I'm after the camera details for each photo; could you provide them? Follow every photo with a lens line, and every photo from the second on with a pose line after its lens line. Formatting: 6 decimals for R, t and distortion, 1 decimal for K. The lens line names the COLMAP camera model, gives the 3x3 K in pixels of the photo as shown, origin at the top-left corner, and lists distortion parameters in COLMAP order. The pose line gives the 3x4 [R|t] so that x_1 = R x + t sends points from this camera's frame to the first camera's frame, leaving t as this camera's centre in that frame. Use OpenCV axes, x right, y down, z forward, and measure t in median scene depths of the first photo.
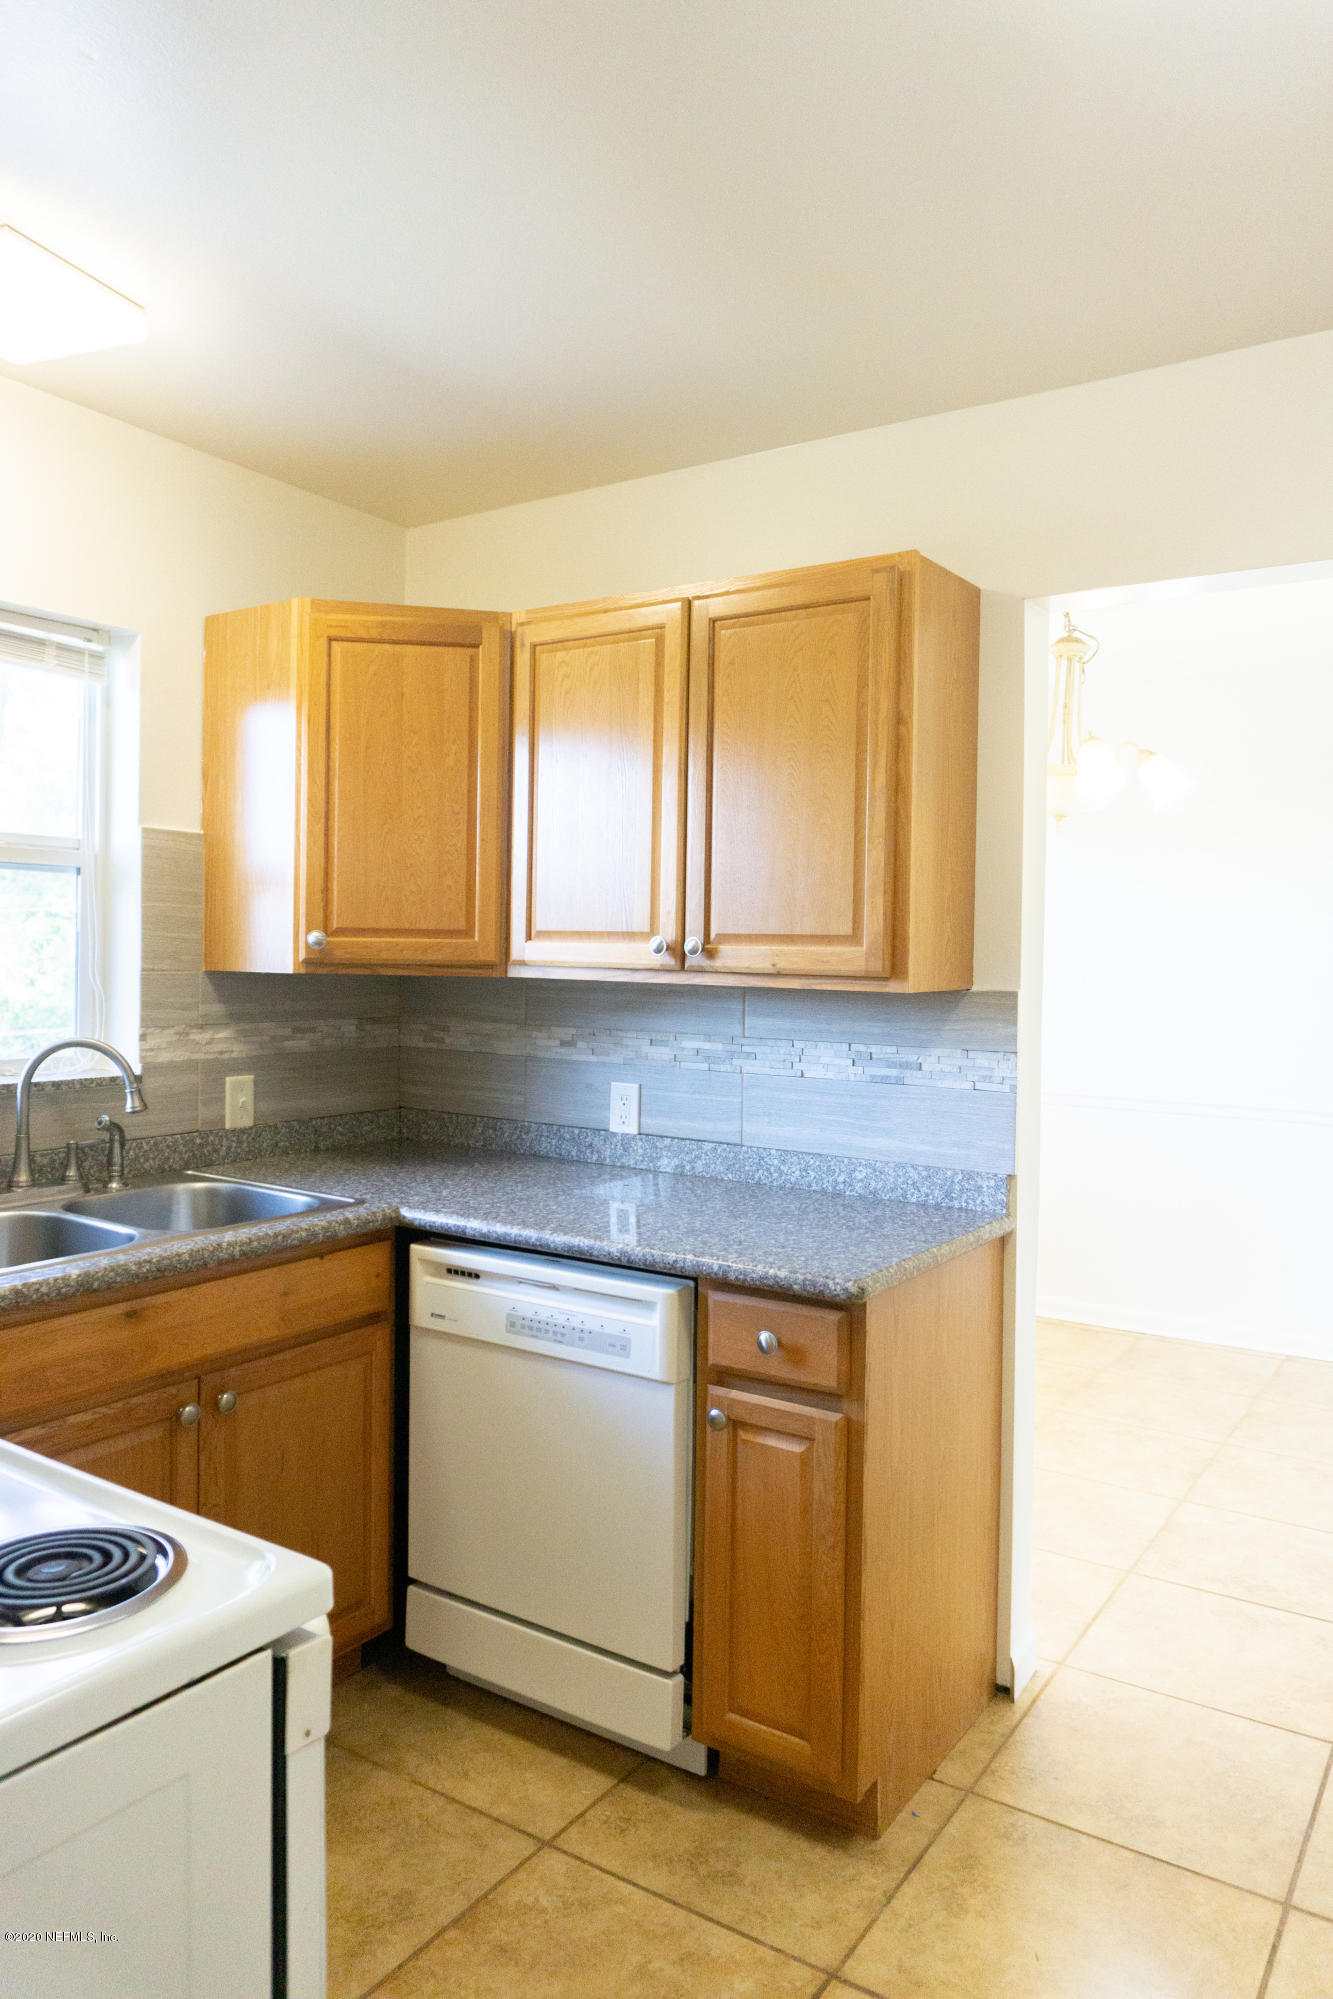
lens RADIAL K [[1355.5, 0, 666.9], [0, 1355.5, 963.4], [0, 0, 1]] dist [-0.007210, -0.002970]
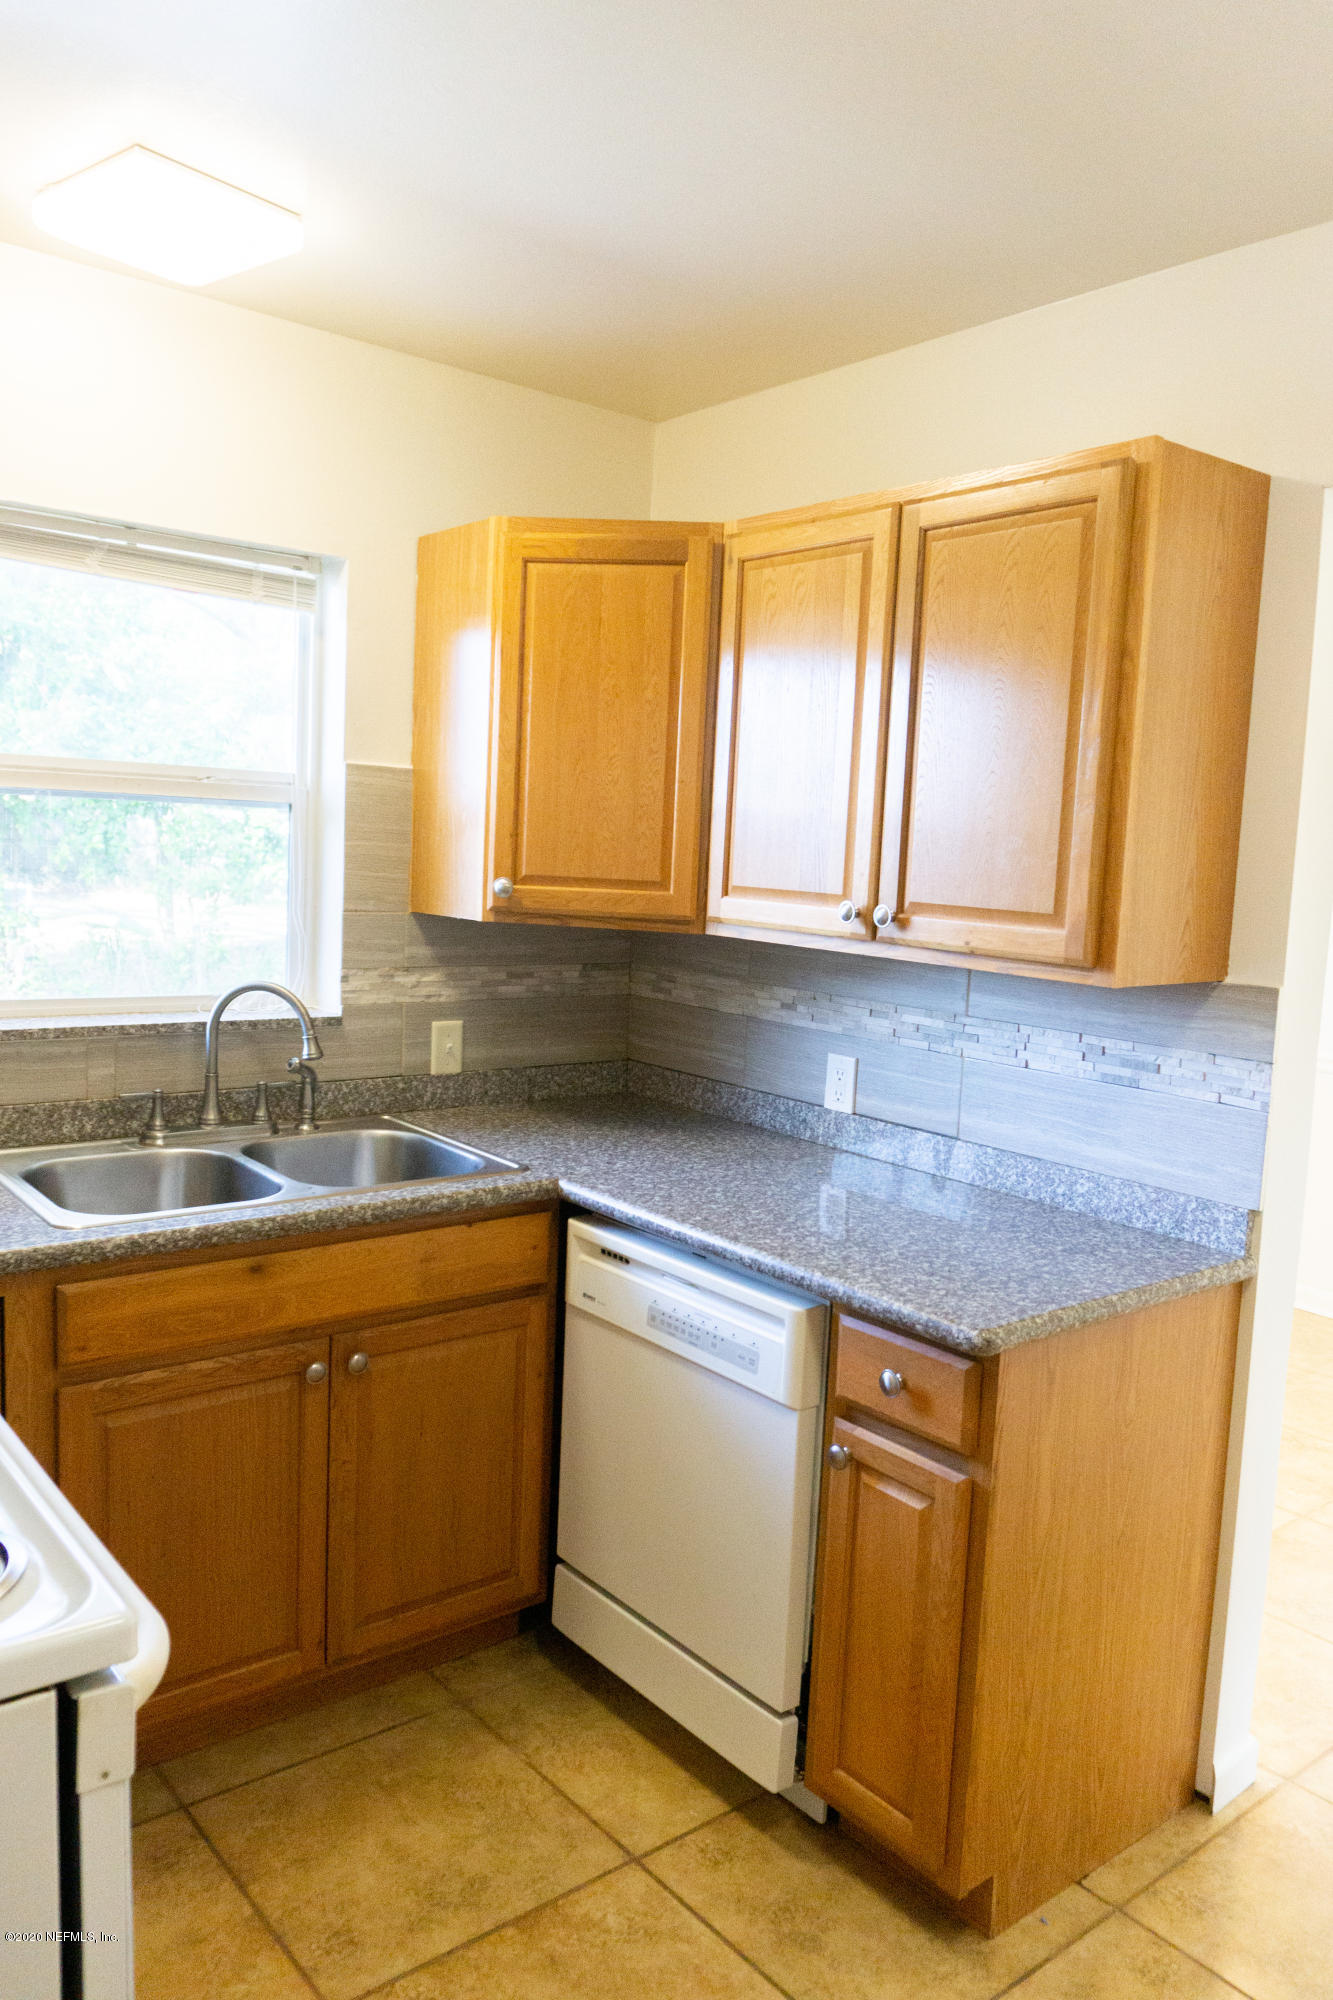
lens RADIAL K [[1455.1, 0, 666.5], [0, 1455.1, 1000.0], [0, 0, 1]] dist [-0.014921, 0.000438]
pose [[0.954725, 0.058919, -0.291598, 0.160091], [-0.032264, 0.994917, 0.095392, -0.042353], [0.295737, -0.081665, 0.951772, 0.067033]]
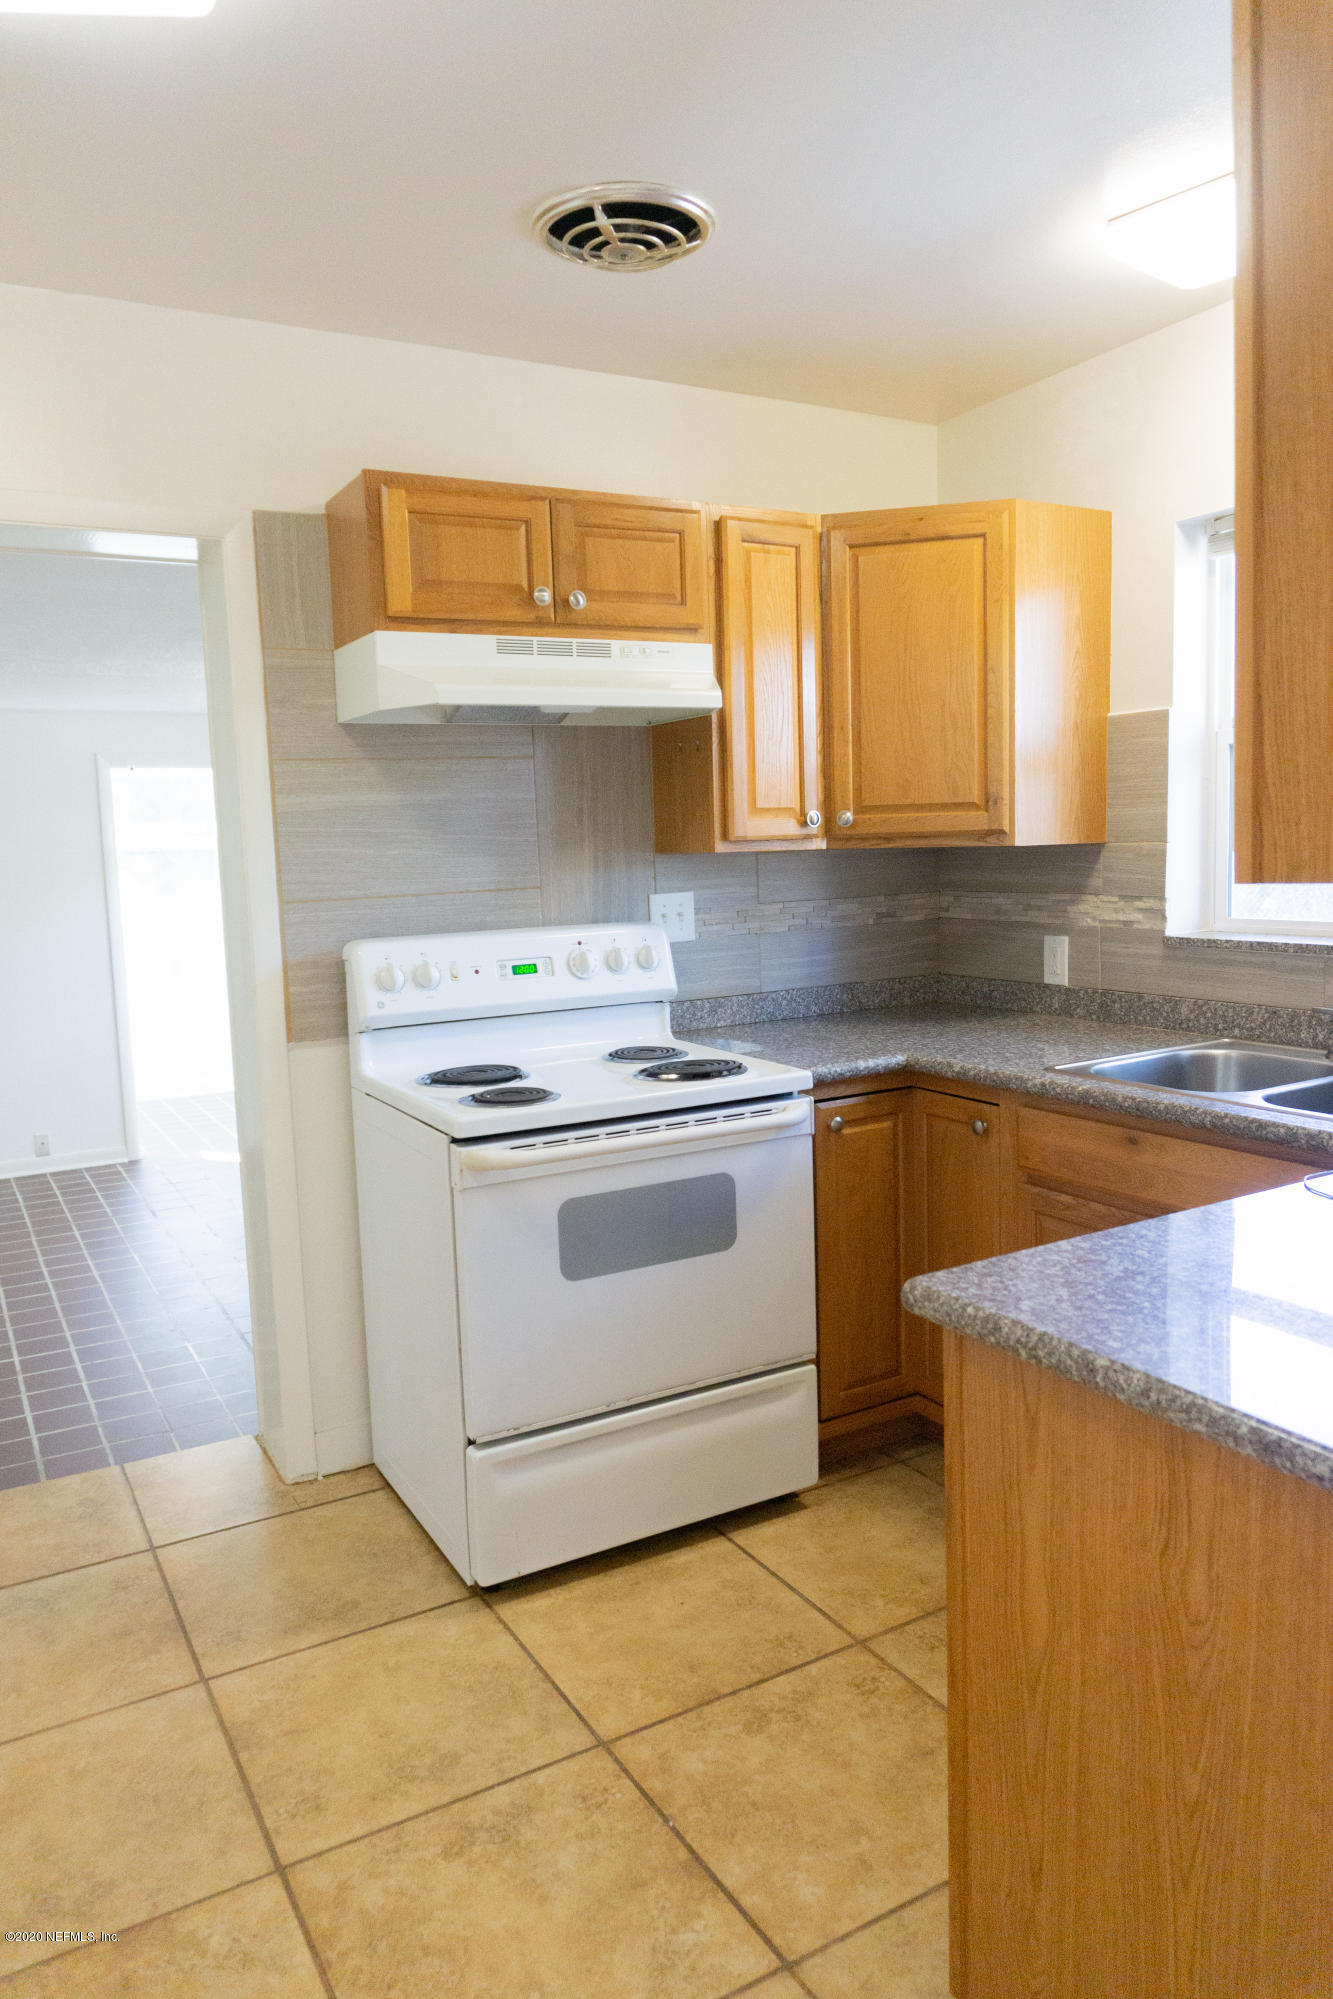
lens RADIAL K [[1376.4, 0, 666.5], [0, 1376.4, 999.5], [0, 0, 1]] dist [-0.025067, -0.001152]
pose [[-0.453728, 0.102458, -0.885231, 0.649149], [0.020884, 0.994318, 0.104379, 0.008679], [0.890896, 0.028872, -0.453290, 0.955735]]
